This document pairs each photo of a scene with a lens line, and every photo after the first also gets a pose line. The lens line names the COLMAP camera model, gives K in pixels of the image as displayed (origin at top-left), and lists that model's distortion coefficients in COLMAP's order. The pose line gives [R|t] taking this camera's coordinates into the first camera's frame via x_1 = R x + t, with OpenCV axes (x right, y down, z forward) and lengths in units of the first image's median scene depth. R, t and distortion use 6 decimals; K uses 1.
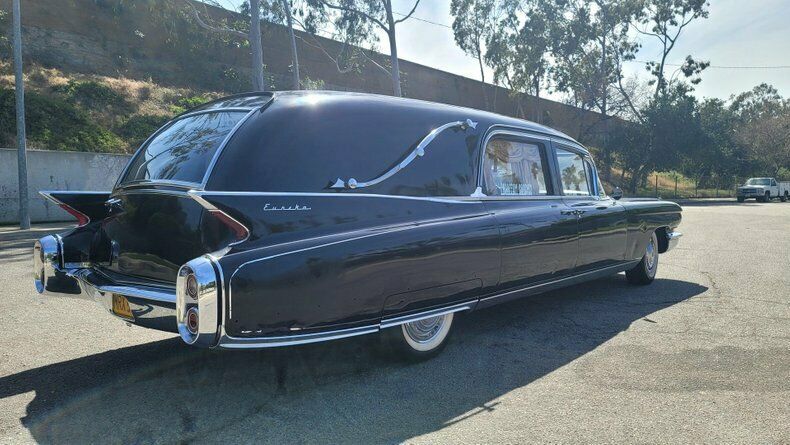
lens RADIAL K [[579.7, 0, 395.0], [0, 579.7, 222.5], [0, 0, 1]] dist [0.052400, -0.005576]
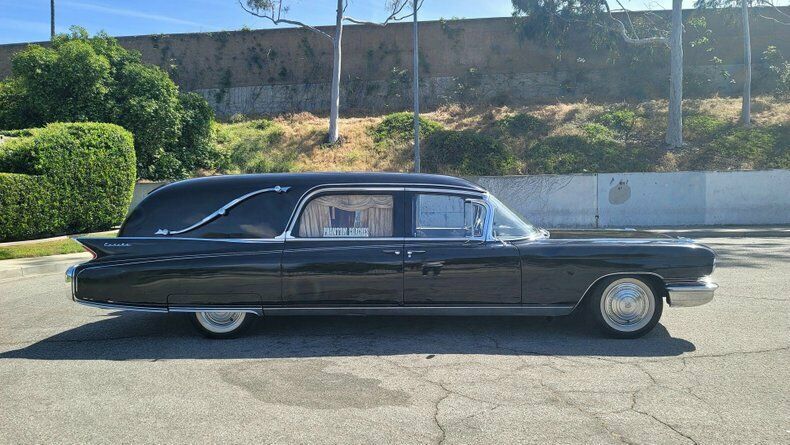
lens RADIAL K [[579.7, 0, 395.0], [0, 579.7, 222.5], [0, 0, 1]] dist [0.052400, -0.005576]
pose [[0.625110, 0.020768, -0.780260, 1.424088], [-0.024169, 0.999682, 0.007245, -0.098664], [0.780162, 0.014329, 0.625413, 0.297376]]
